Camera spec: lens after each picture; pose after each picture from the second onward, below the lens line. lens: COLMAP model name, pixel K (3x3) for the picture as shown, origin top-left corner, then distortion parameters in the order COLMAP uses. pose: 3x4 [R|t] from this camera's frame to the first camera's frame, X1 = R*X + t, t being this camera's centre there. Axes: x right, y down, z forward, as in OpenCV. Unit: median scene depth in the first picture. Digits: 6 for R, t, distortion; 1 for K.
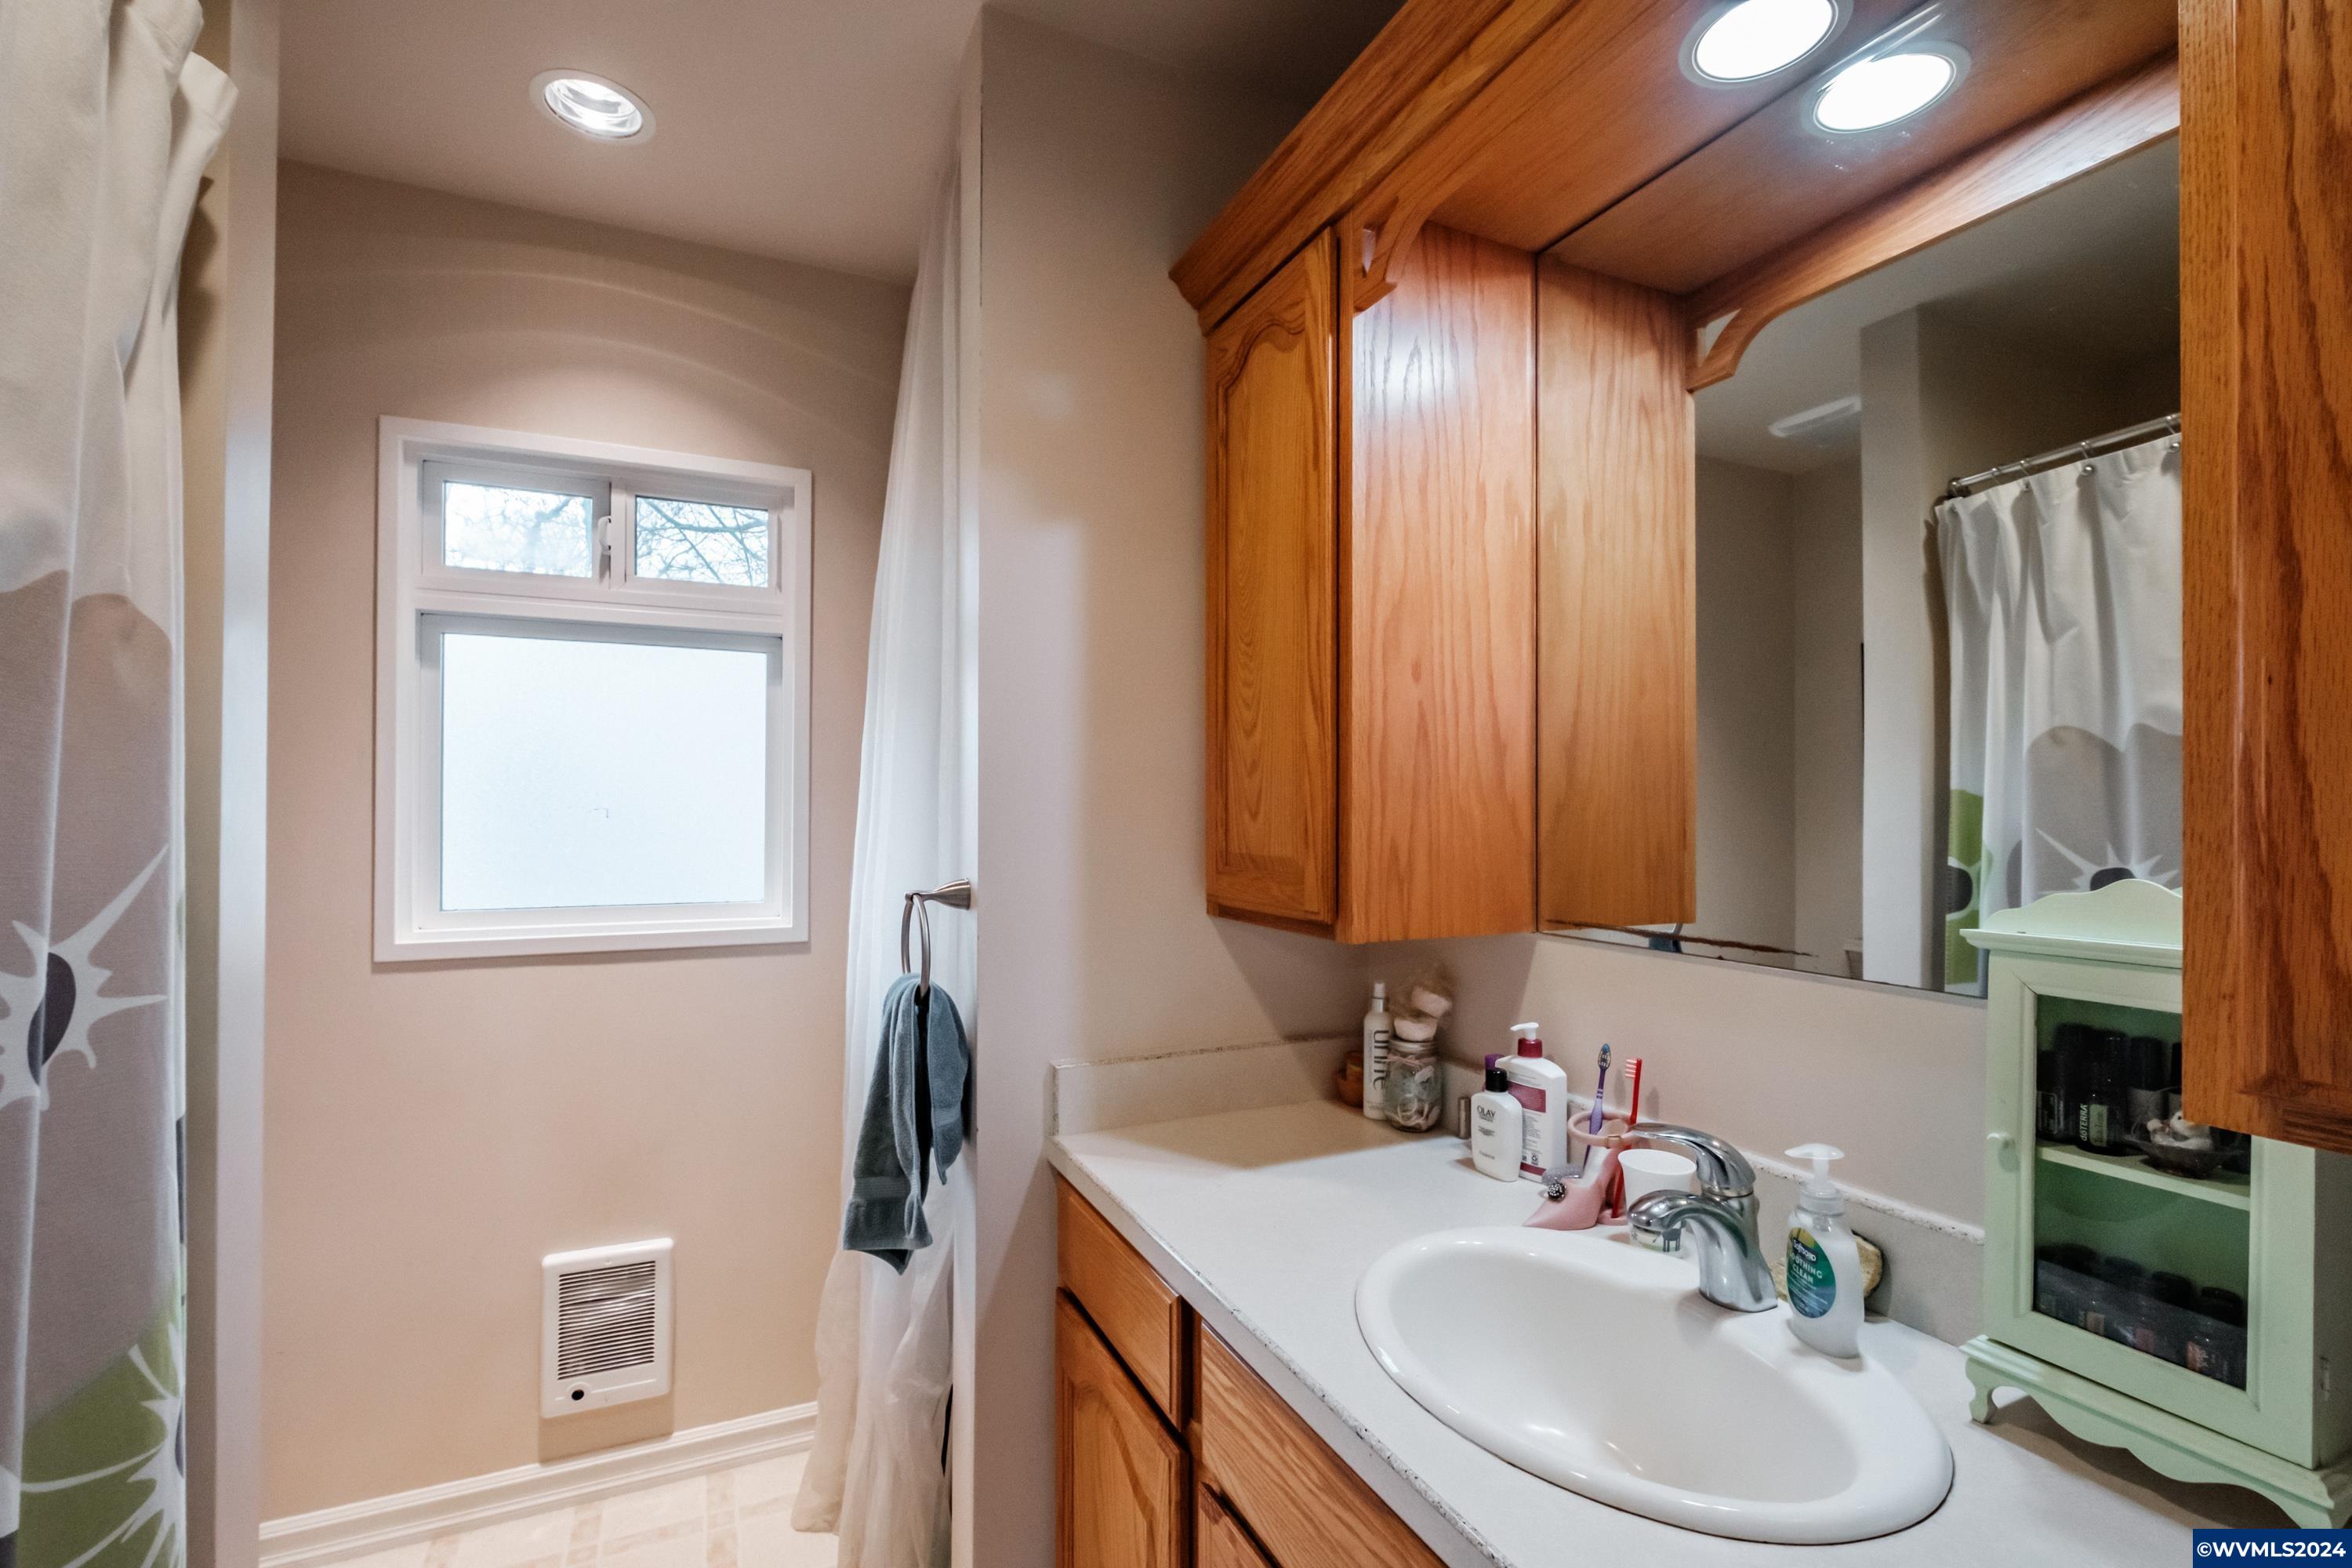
lens RADIAL K [[1052.1, 0, 1176.3], [0, 1052.1, 794.7], [0, 0, 1]] dist [-0.001189, -0.000787]
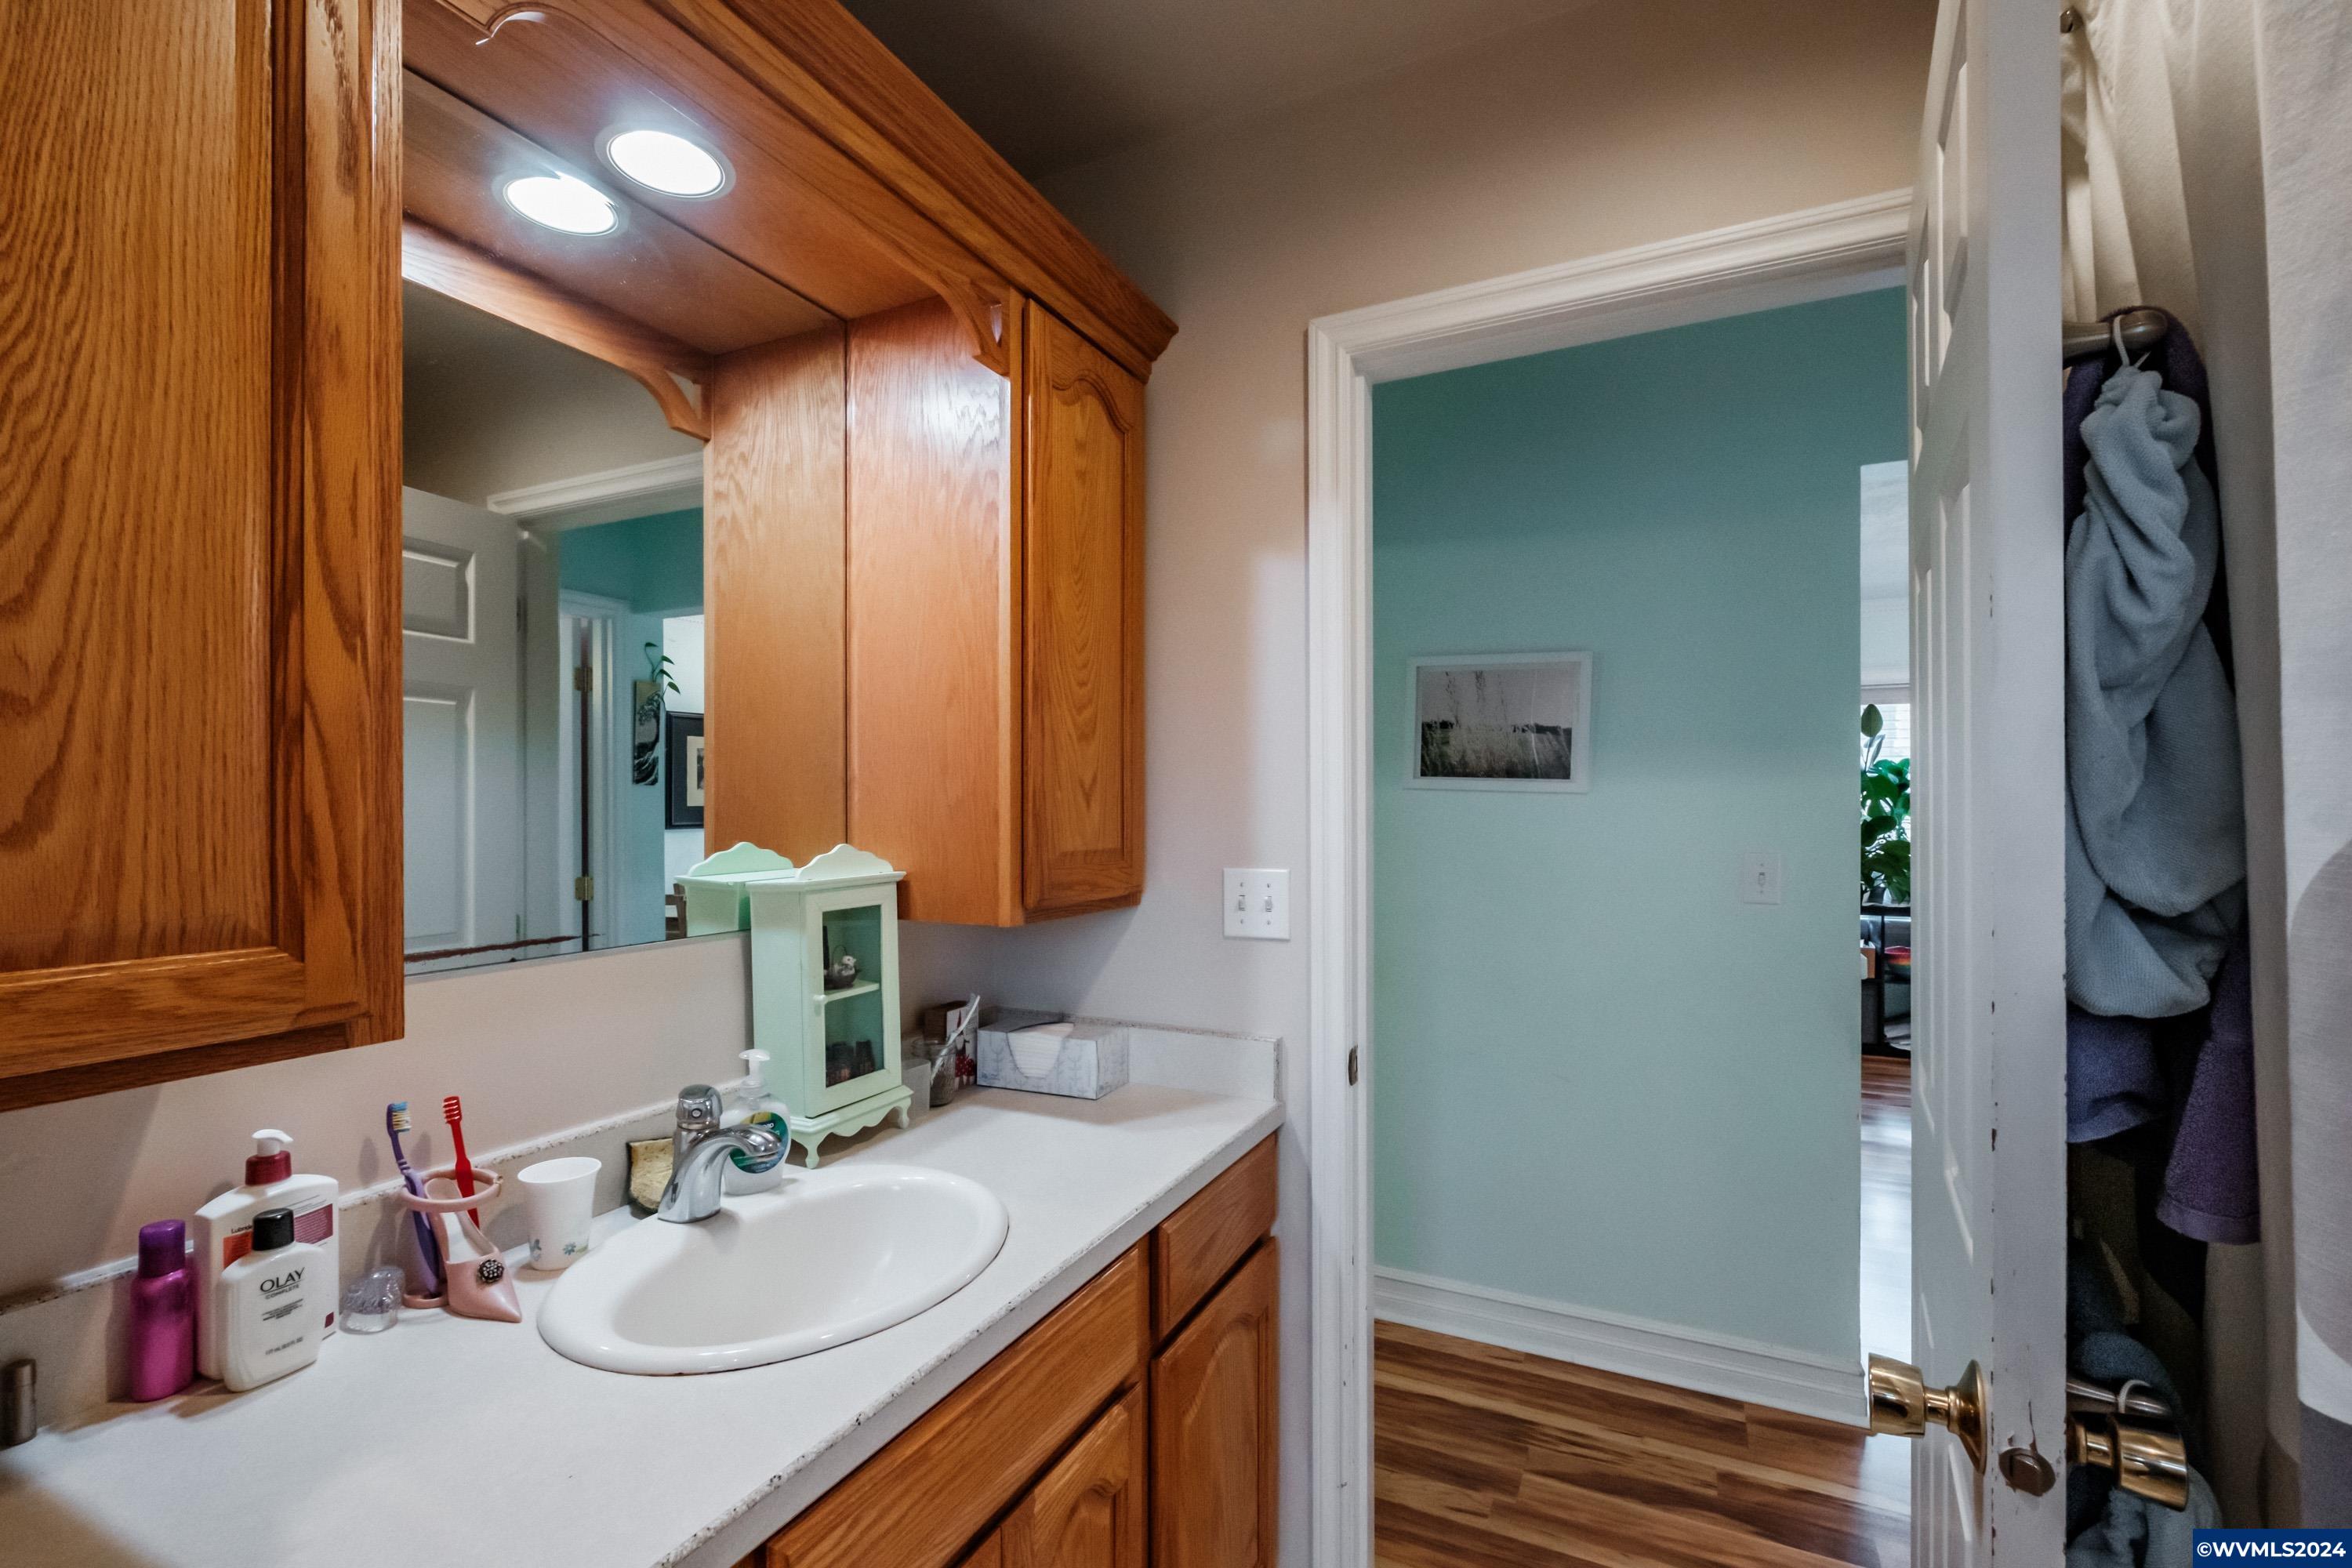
lens RADIAL K [[1052.1, 0, 1175.7], [0, 1052.1, 792.6], [0, 0, 1]] dist [-0.001189, -0.000787]
pose [[-0.639061, 0.009285, 0.769100, -0.761596], [-0.005549, 0.999845, -0.016681, 0.012273], [-0.769136, -0.014928, -0.638911, 1.363417]]
